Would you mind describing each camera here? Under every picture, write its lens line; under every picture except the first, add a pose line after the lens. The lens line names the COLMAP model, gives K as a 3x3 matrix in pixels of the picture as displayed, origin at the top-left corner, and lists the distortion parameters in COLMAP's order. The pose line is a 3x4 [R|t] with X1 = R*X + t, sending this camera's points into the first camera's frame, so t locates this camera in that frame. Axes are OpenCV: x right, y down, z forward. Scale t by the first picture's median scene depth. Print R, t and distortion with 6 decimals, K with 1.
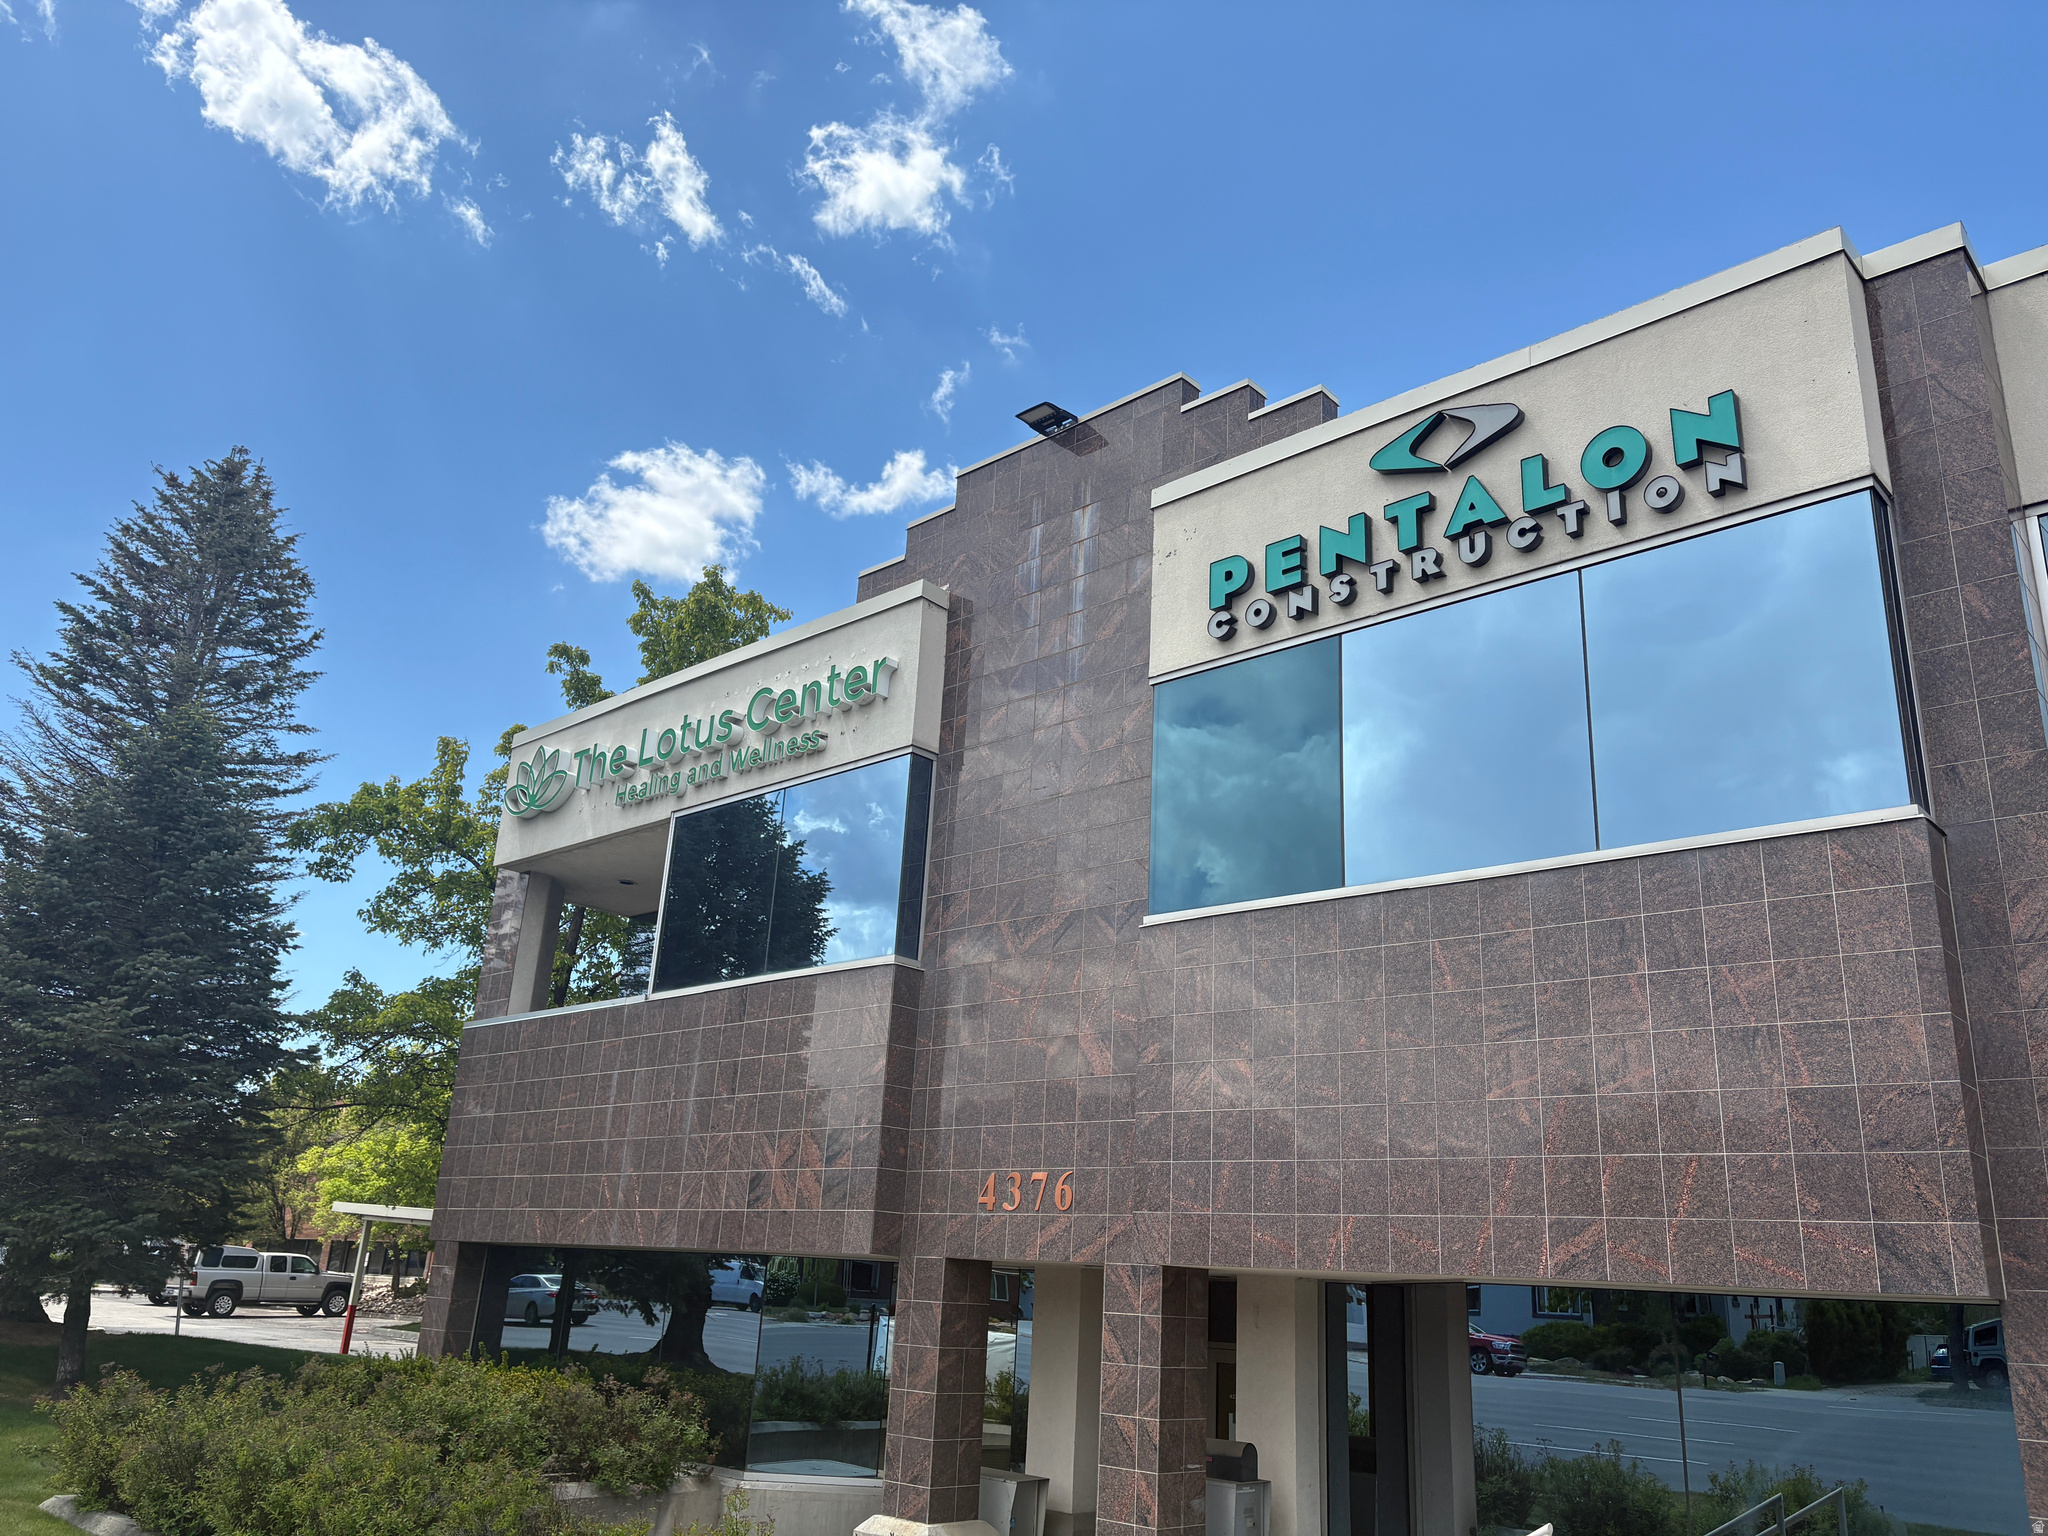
lens RADIAL K [[1572.3, 0, 1024.0], [0, 1572.3, 768.0], [0, 0, 1]] dist [0.006986, -0.000133]
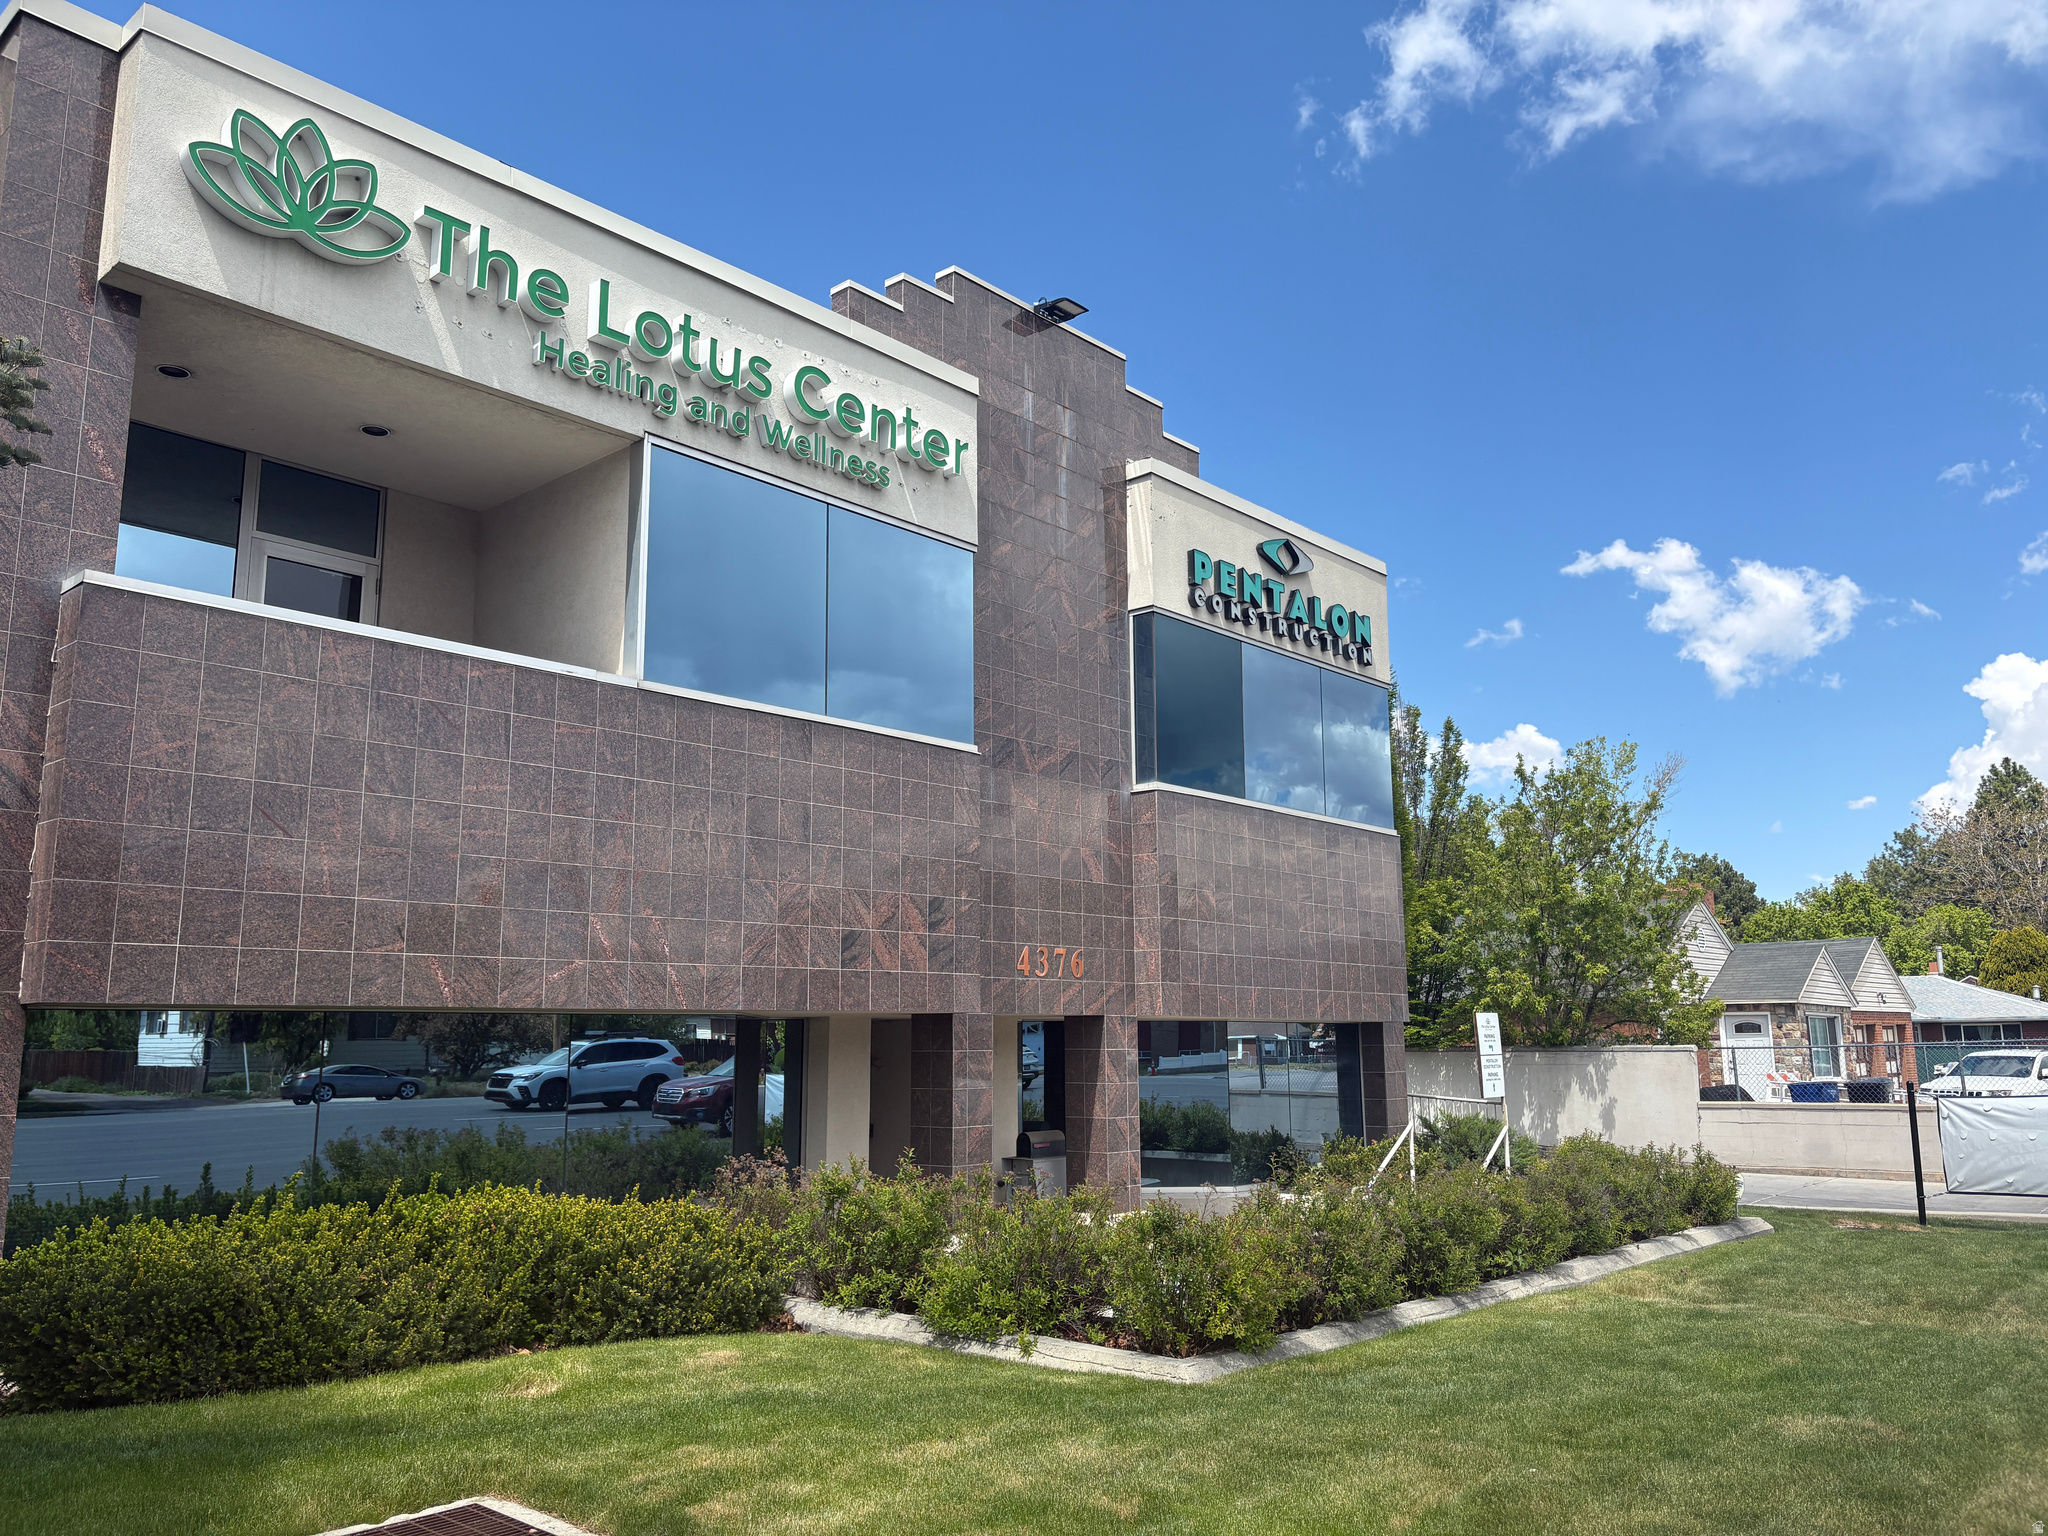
lens RADIAL K [[1562.5, 0, 1020.8], [0, 1562.5, 820.7], [0, 0, 1]] dist [0.054133, -0.000534]
pose [[-0.030545, 0.093539, 0.995147, -1.151662], [-0.308075, 0.946260, -0.098400, 0.266258], [-0.950872, -0.309586, -0.000086, 0.963390]]
